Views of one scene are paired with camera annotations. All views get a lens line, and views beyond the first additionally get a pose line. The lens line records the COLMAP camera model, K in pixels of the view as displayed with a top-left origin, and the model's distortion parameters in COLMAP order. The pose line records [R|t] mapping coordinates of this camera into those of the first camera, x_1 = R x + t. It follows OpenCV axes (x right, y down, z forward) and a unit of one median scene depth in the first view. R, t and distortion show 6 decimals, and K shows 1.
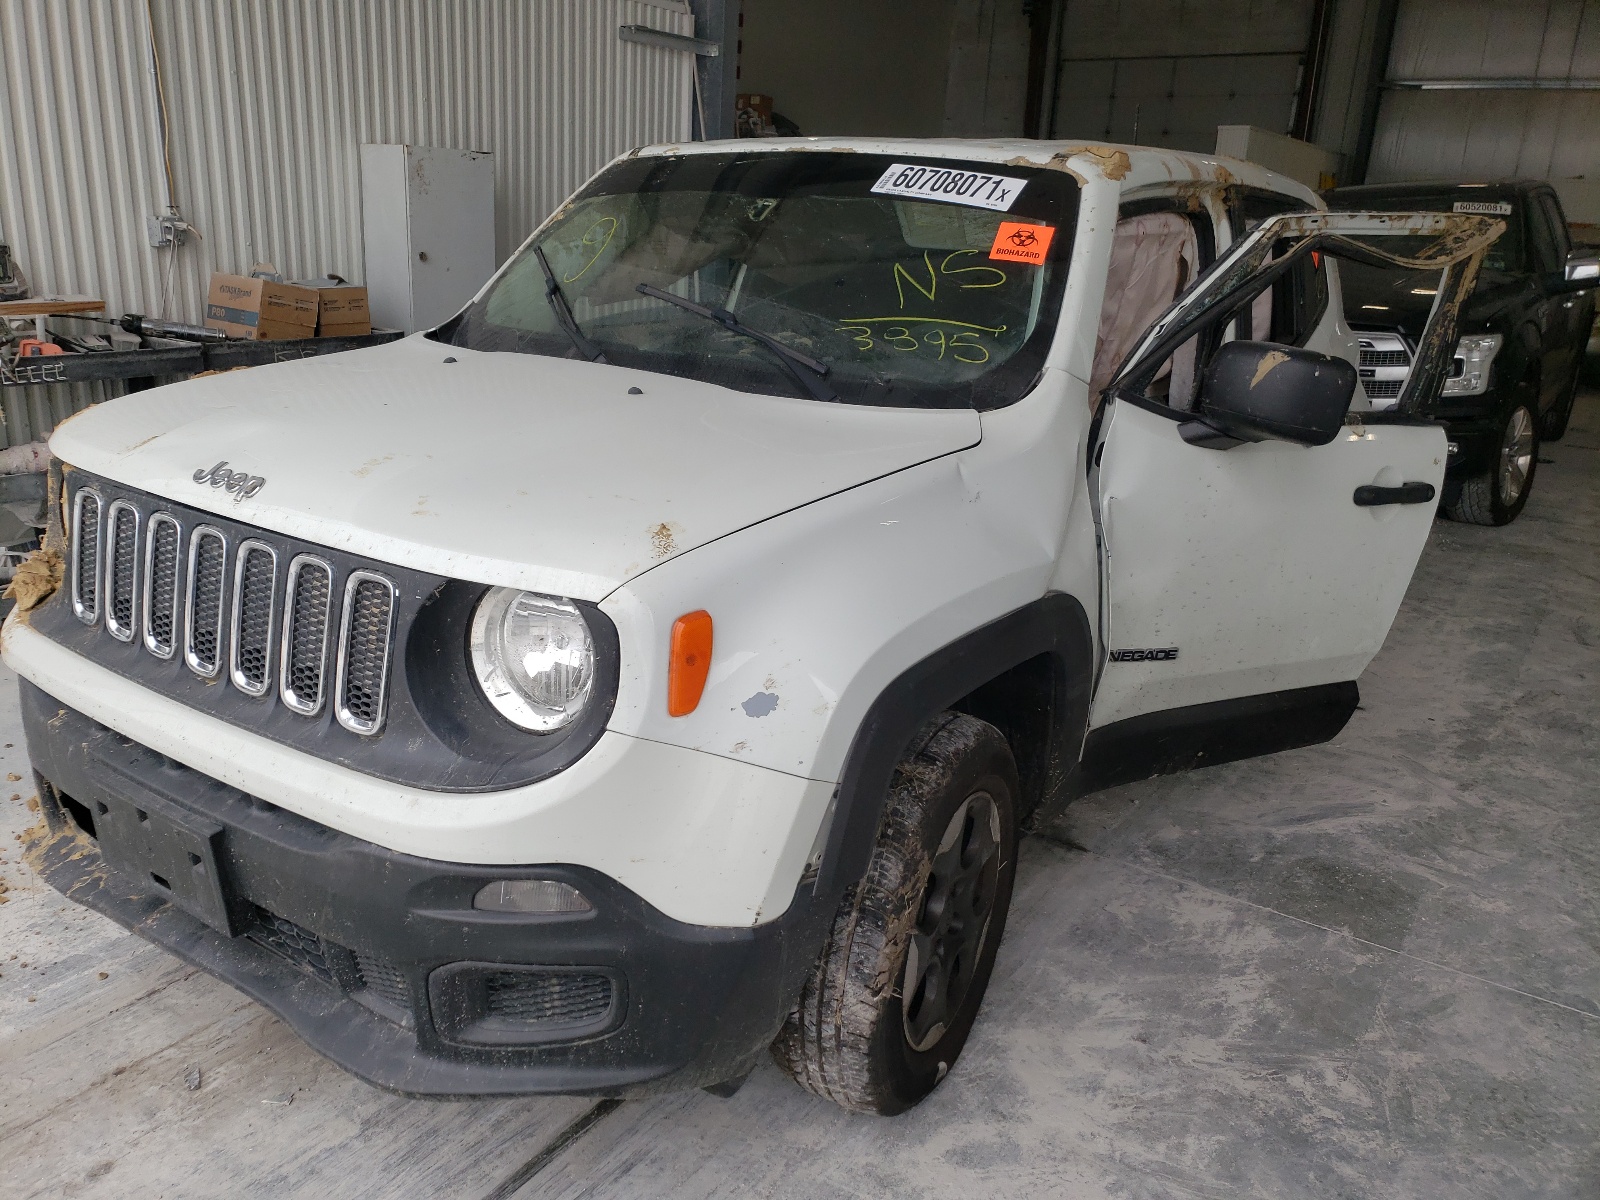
lens RADIAL K [[1263.9, 0, 751.3], [0, 1263.9, 584.4], [0, 0, 1]] dist [0.026873, -0.015807]
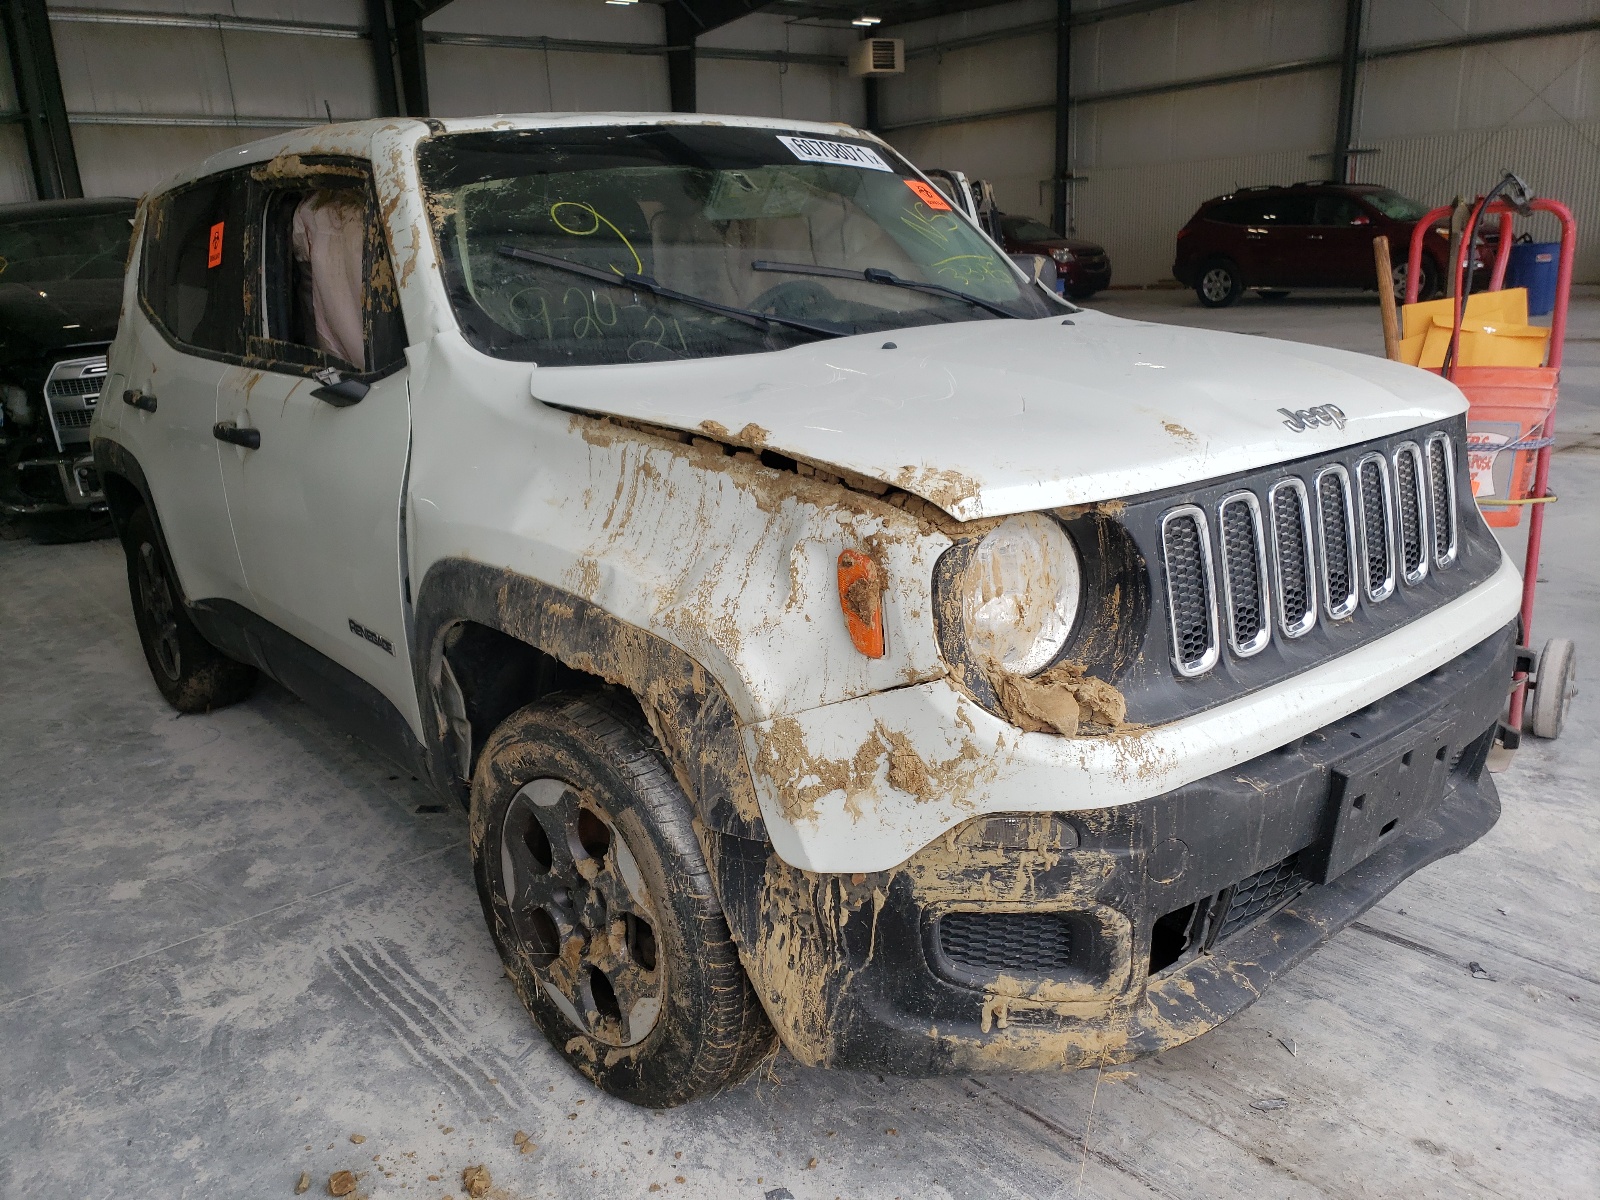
lens RADIAL K [[1263.9, 0, 796.8], [0, 1263.9, 597.3], [0, 0, 1]] dist [0.026873, -0.015807]
pose [[0.263954, -0.324910, 0.908164, -1.125216], [0.341030, 0.912177, 0.227227, -0.243630], [-0.902235, 0.249734, 0.351576, 0.810461]]
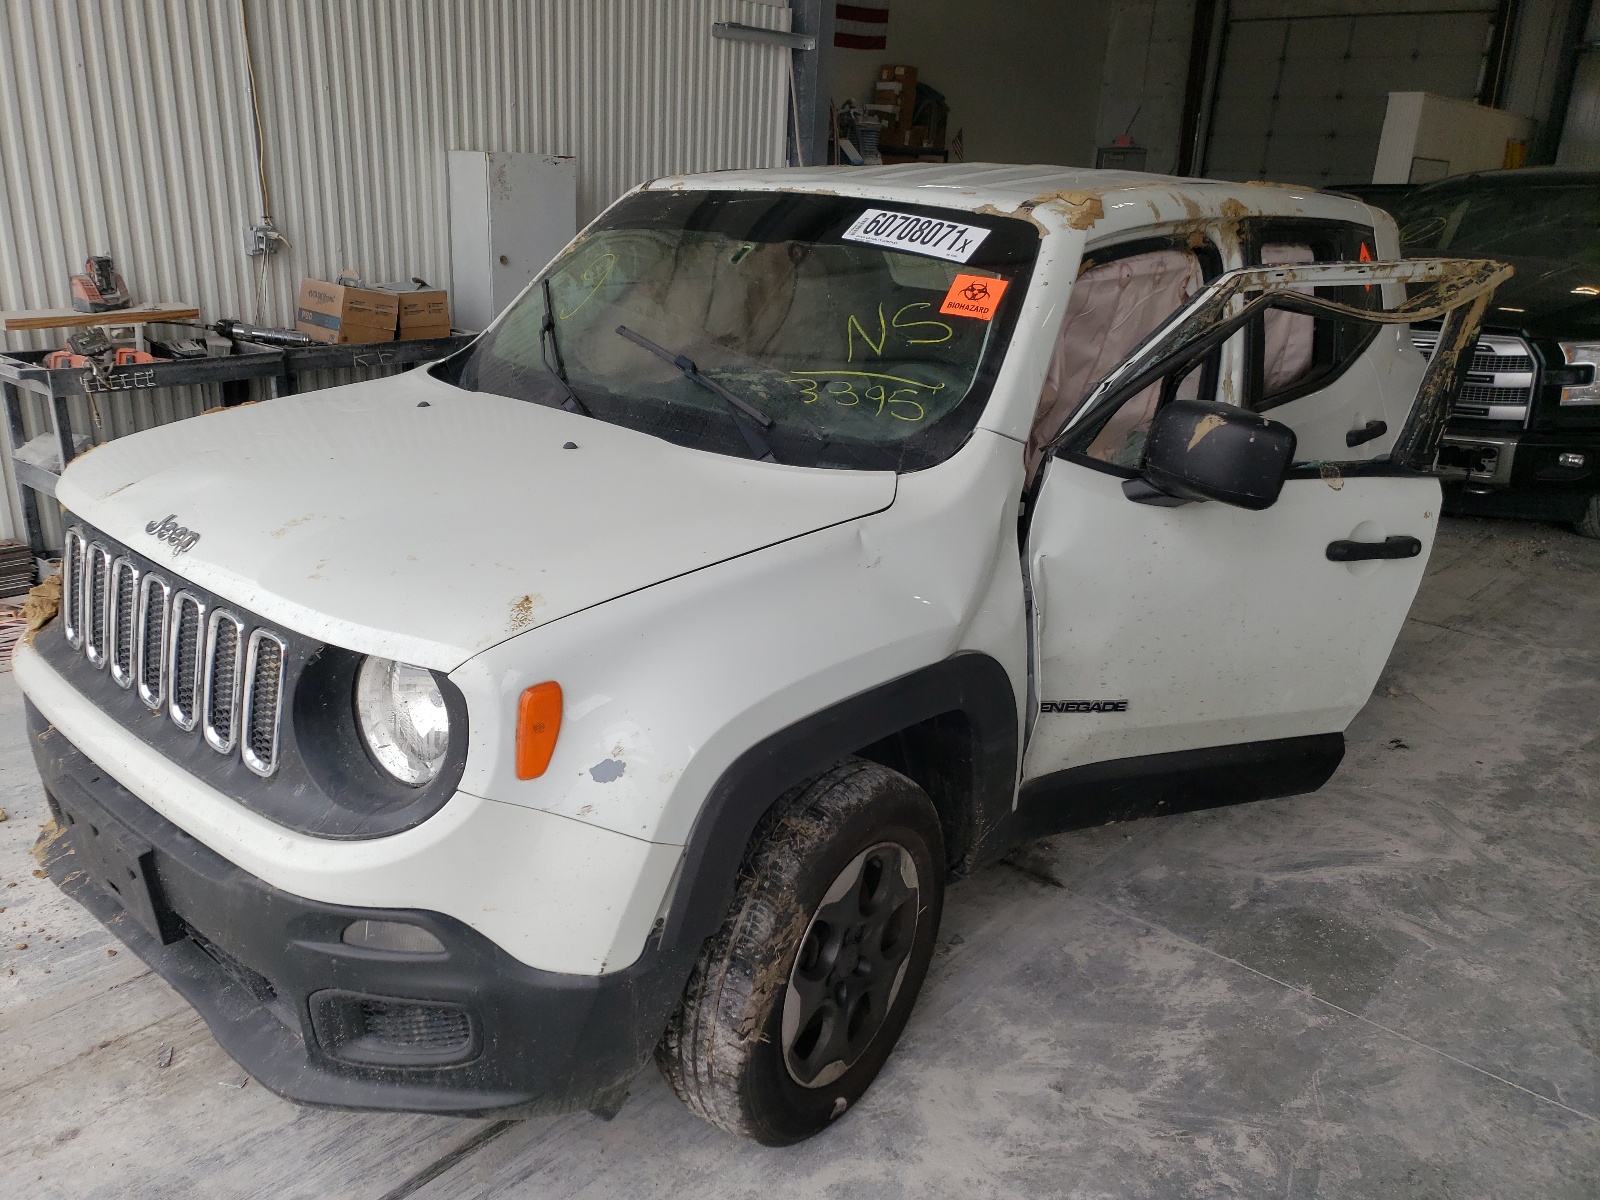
lens RADIAL K [[1263.9, 0, 751.7], [0, 1263.9, 584.0], [0, 0, 1]] dist [0.026873, -0.015807]
pose [[0.991803, 0.034868, -0.122928, 0.174523], [-0.031353, 0.999046, 0.030408, -0.067661], [0.123871, -0.026305, 0.991950, -0.027637]]
